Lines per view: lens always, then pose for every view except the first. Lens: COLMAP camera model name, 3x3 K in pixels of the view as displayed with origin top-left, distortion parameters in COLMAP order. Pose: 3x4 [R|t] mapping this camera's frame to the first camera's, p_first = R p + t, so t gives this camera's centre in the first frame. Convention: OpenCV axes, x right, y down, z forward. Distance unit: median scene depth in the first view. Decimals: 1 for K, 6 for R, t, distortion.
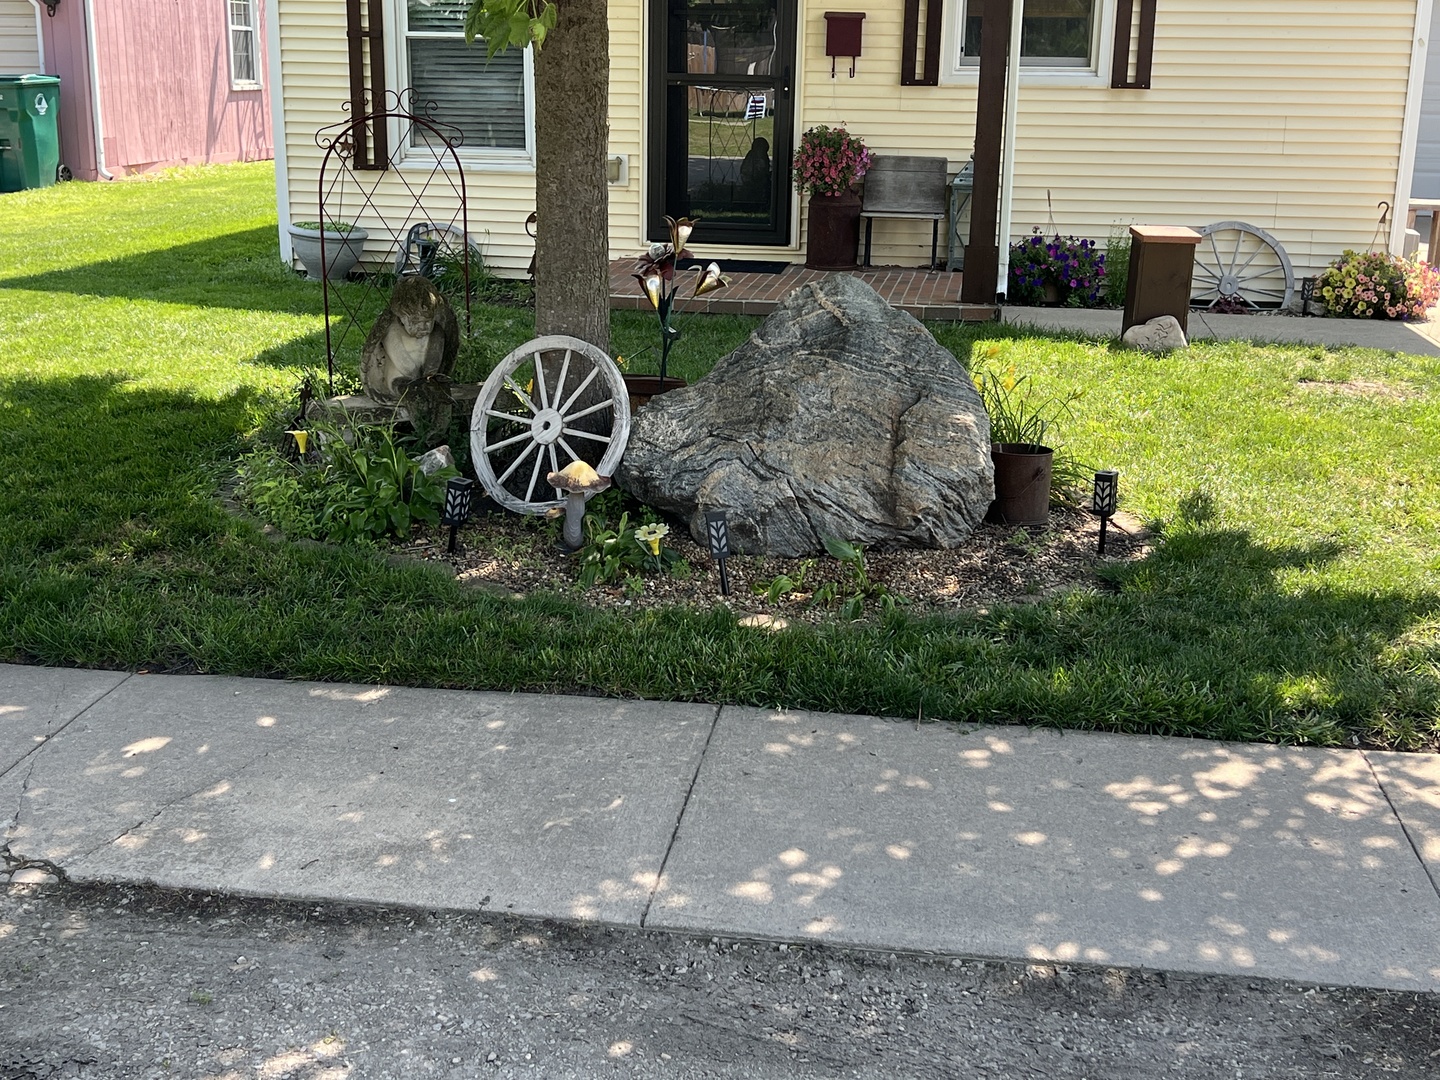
lens RADIAL K [[1790.4, 0, 720.0], [0, 1790.4, 540.0], [0, 0, 1]] dist [0.085165, 0.004361]
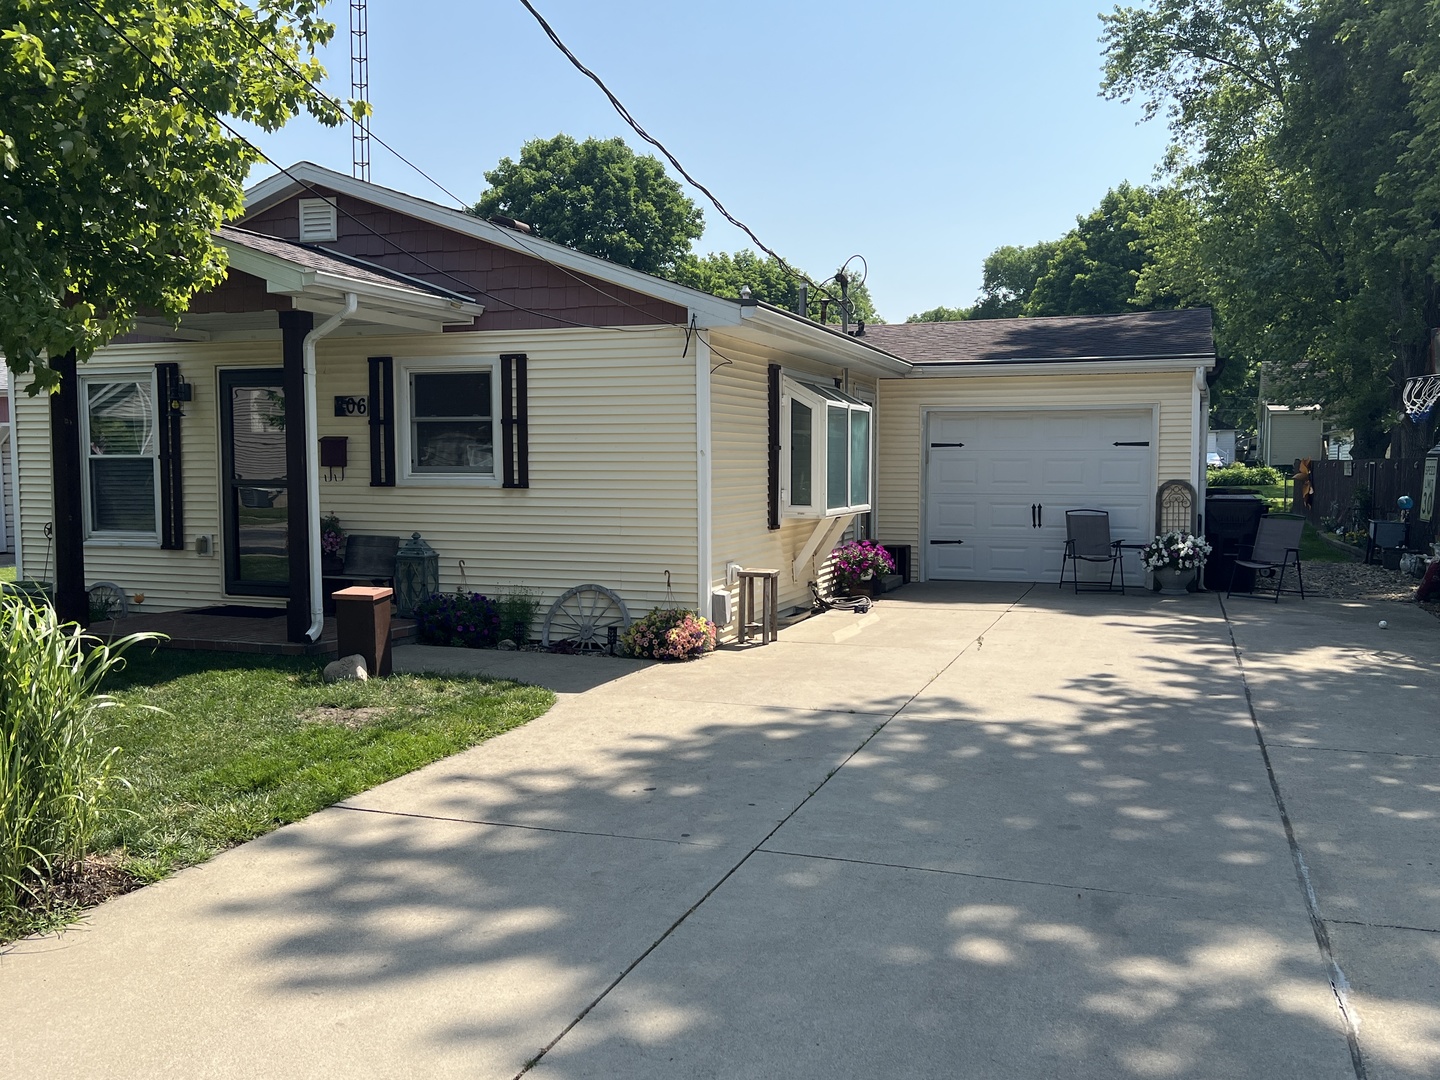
lens RADIAL K [[1284.3, 0, 720.0], [0, 1284.3, 540.0], [0, 0, 1]] dist [0.119269, -0.180814]
pose [[0.978582, -0.002455, -0.205843, 0.568030], [-0.040665, 0.977920, -0.204987, -0.017966], [0.201802, 0.208967, 0.956875, 0.107426]]
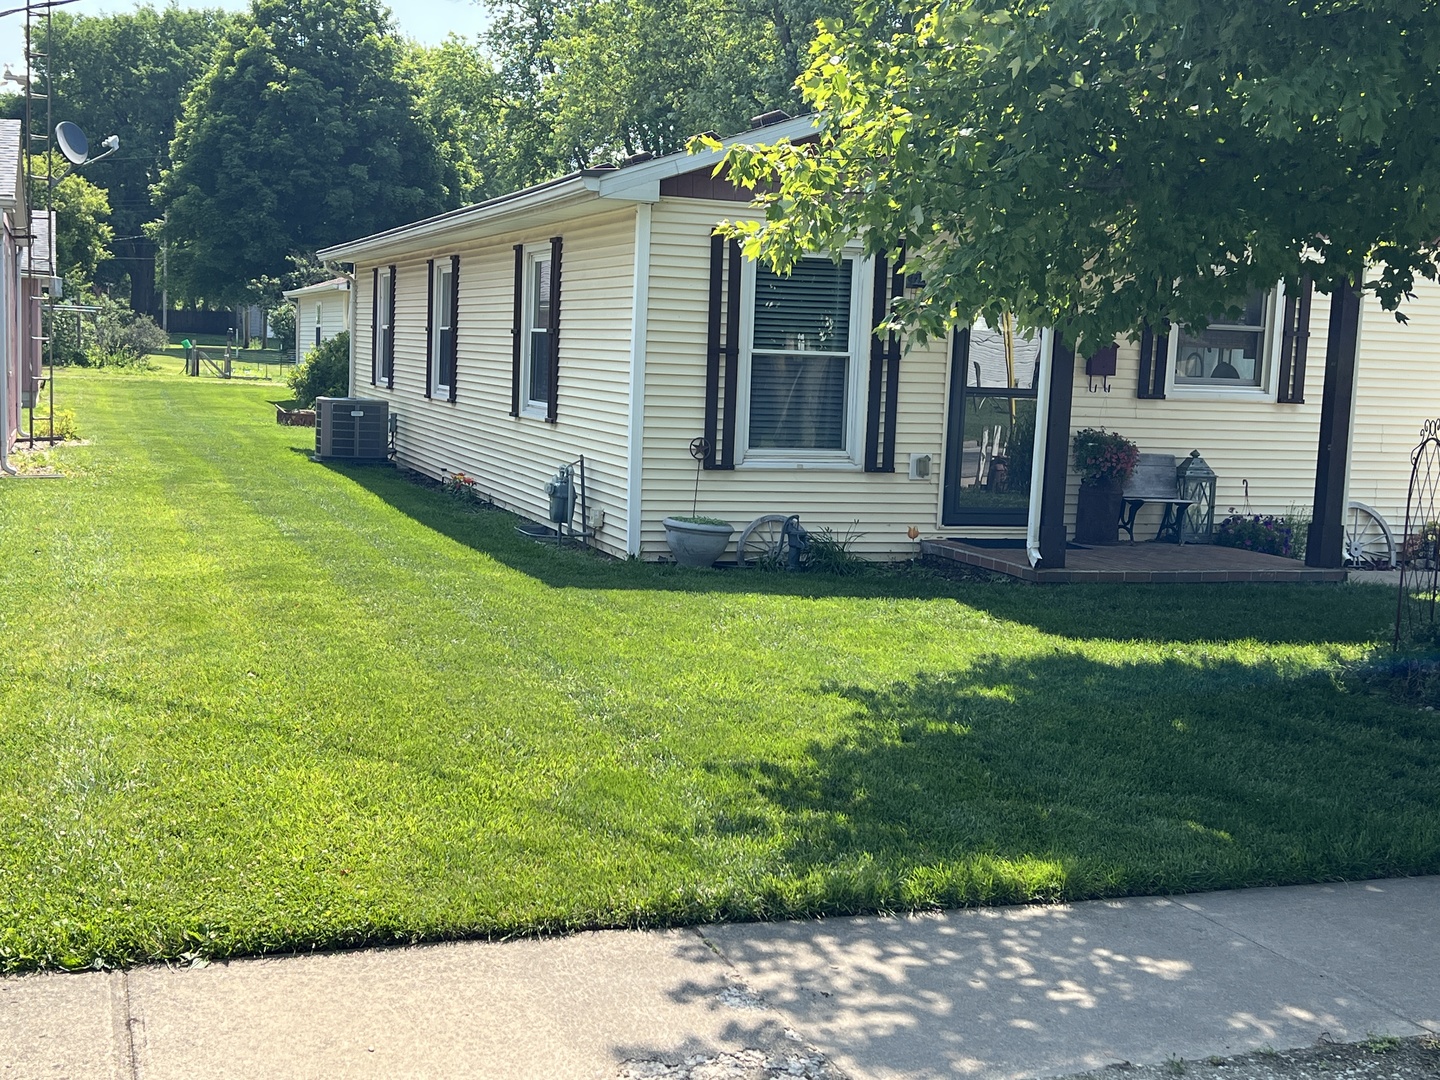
lens RADIAL K [[1790.4, 0, 720.0], [0, 1790.4, 540.0], [0, 0, 1]] dist [0.085165, 0.004361]
pose [[0.873795, -0.031093, 0.485300, -0.758966], [0.103202, 0.987079, -0.122577, -0.033009], [-0.475218, 0.157191, 0.865713, 0.075359]]
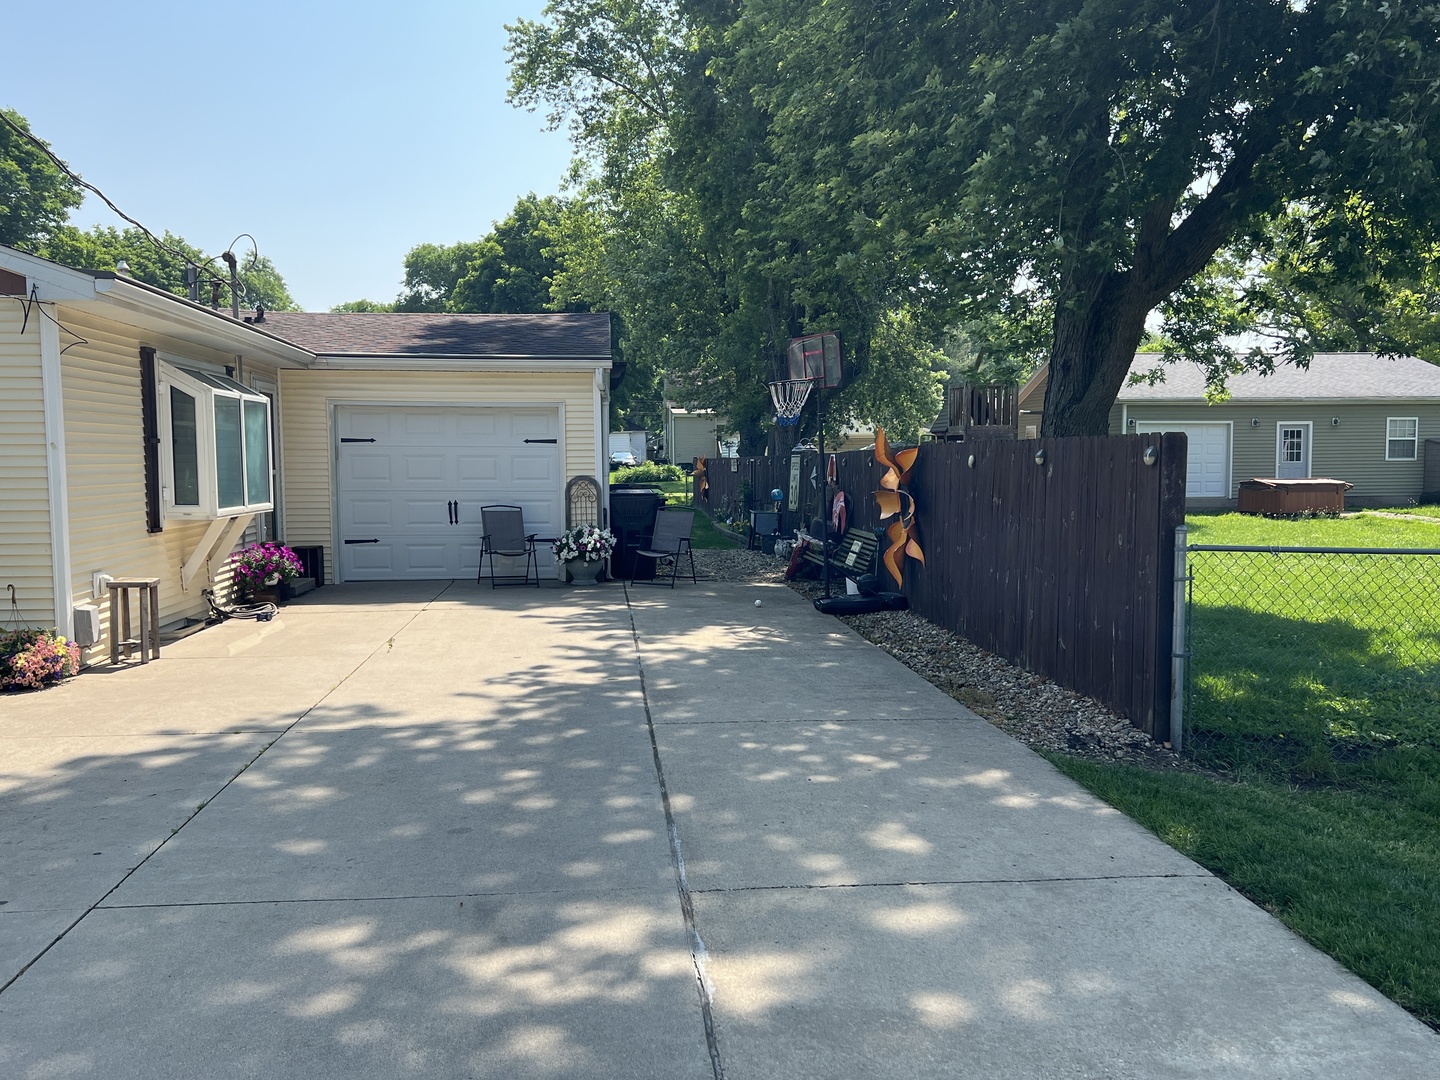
lens RADIAL K [[1284.3, 0, 720.0], [0, 1284.3, 540.0], [0, 0, 1]] dist [0.119269, -0.180814]
pose [[0.974376, -0.032278, 0.222599, 0.592435], [0.077059, 0.977663, -0.195544, -0.023170], [-0.211315, 0.207686, 0.955098, 0.138357]]
